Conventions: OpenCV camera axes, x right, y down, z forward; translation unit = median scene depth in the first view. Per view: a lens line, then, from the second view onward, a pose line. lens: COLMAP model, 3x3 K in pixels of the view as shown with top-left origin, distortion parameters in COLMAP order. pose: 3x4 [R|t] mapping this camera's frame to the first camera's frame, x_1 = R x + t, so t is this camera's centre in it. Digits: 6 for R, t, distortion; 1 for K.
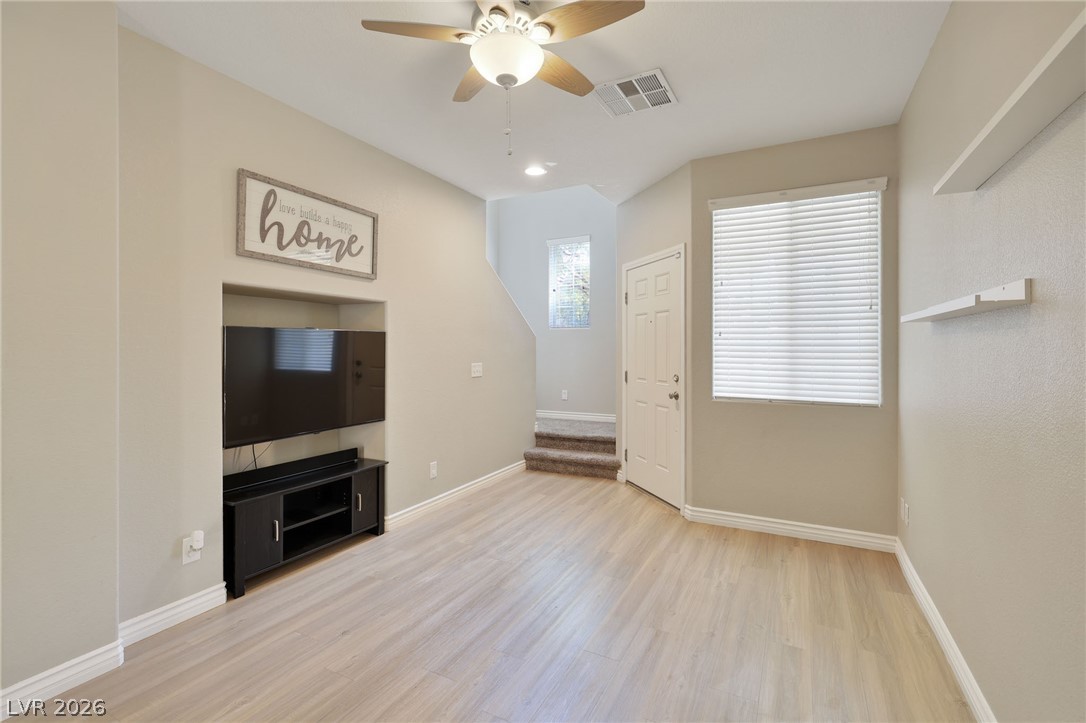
lens RADIAL K [[490.8, 0, 544.8], [0, 490.8, 347.3], [0, 0, 1]] dist [-0.002811, -0.000205]
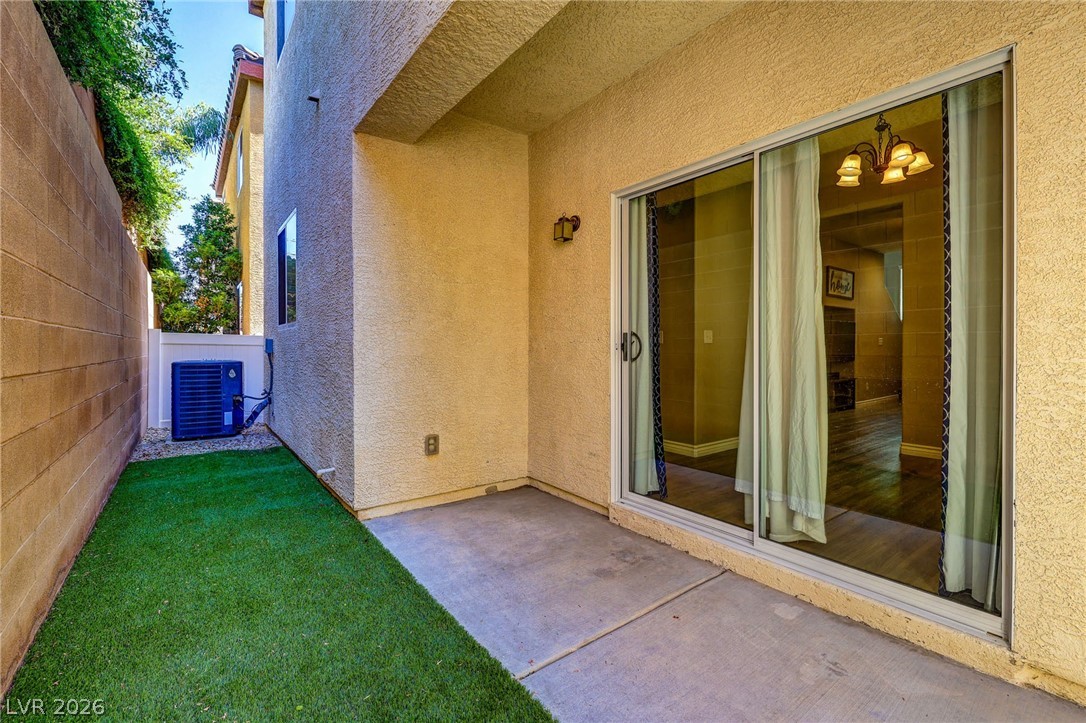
lens RADIAL K [[460.6, 0, 535.7], [0, 460.6, 342.0], [0, 0, 1]] dist [-0.002140, -0.000436]
pose [[0.894467, -0.003735, -0.447117, -0.848018], [-0.000048, 0.999964, -0.008448, 0.097009], [0.447133, 0.007578, 0.894435, -1.948694]]
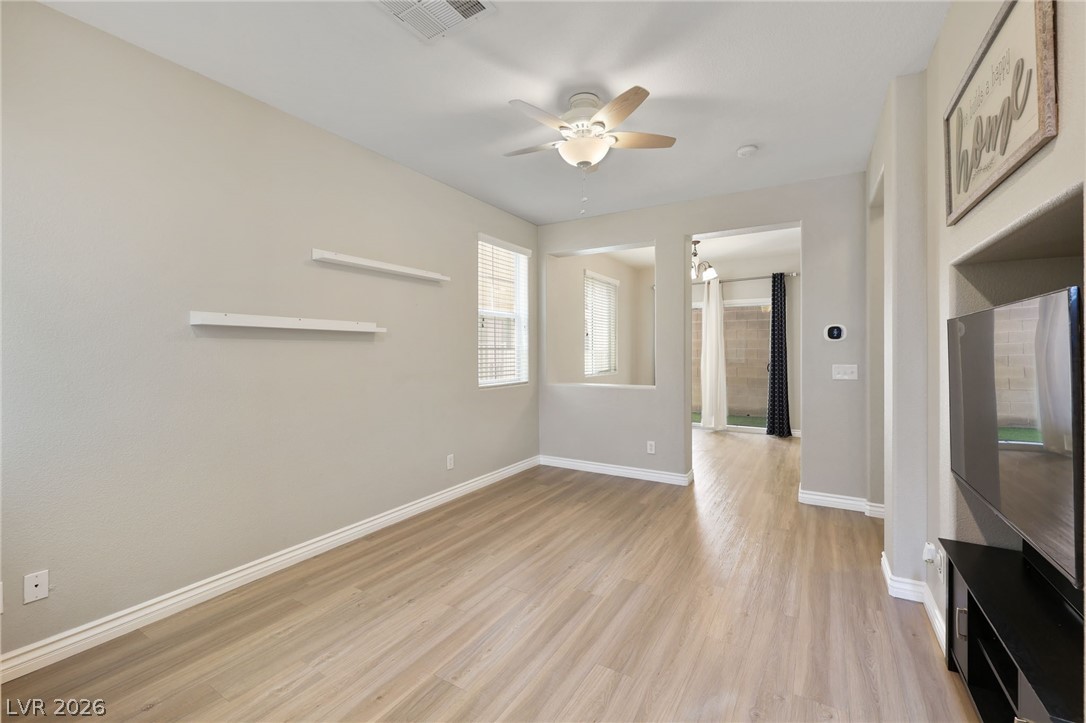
lens RADIAL K [[460.6, 0, 535.7], [0, 460.6, 342.0], [0, 0, 1]] dist [-0.002140, -0.000436]
pose [[-0.996637, 0.005818, 0.081741, -0.029582], [0.004035, 0.999751, -0.021963, 0.008434], [-0.081849, -0.021559, -0.996412, 1.572708]]
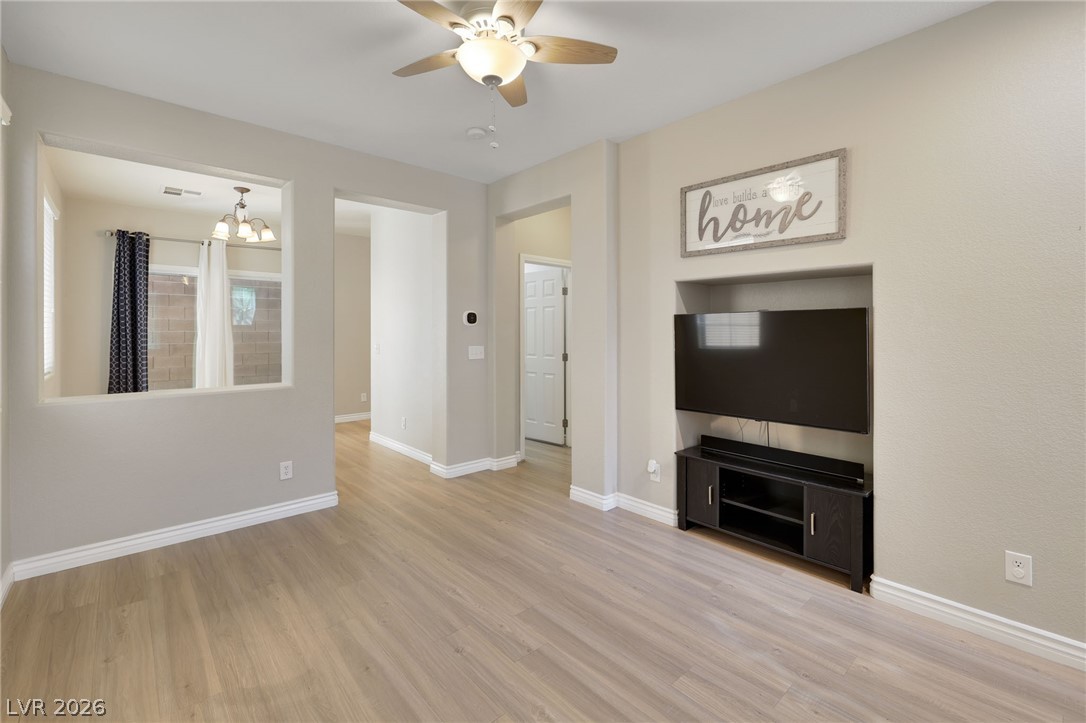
lens RADIAL K [[475.2, 0, 545.6], [0, 475.2, 327.1], [0, 0, 1]] dist [-0.002229, -0.000018]
pose [[-0.352952, -0.005453, -0.935626, 0.563717], [0.005250, 0.999956, -0.007809, -0.001381], [0.935627, -0.007668, -0.352908, 0.973360]]
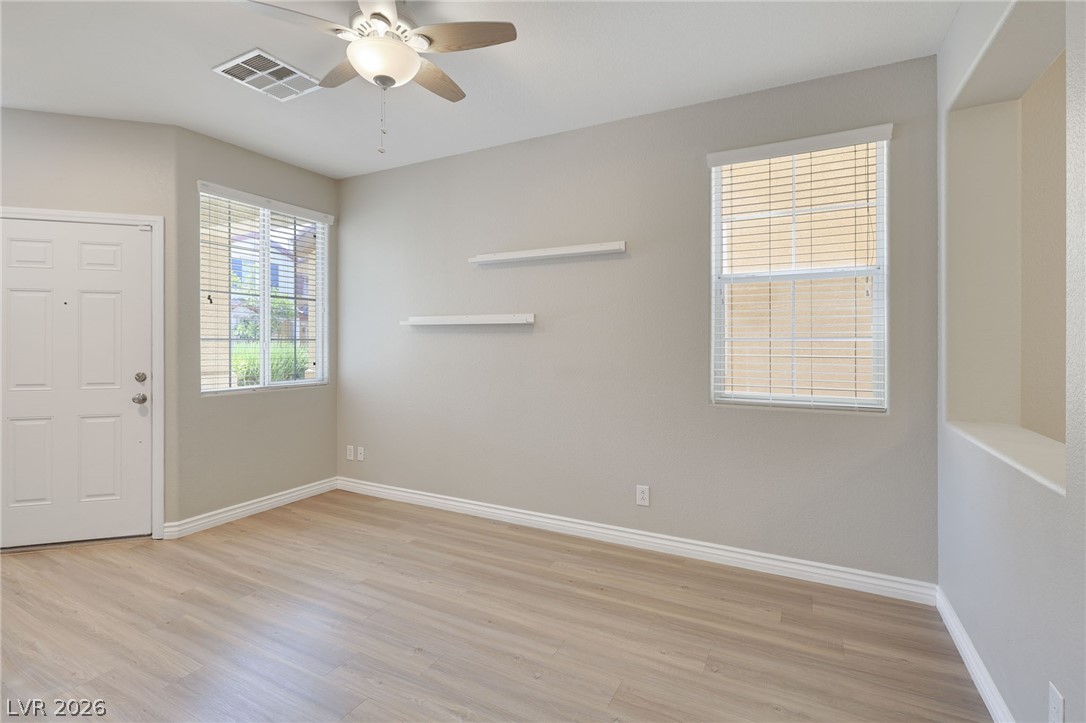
lens RADIAL K [[500.3, 0, 541.1], [0, 500.3, 340.6], [0, 0, 1]] dist [-0.002020, 0.000109]
pose [[0.008895, 0.001854, 0.999959, -0.745107], [-0.005150, 0.999985, -0.001809, 0.000658], [-0.999947, -0.005134, 0.008905, 0.437578]]
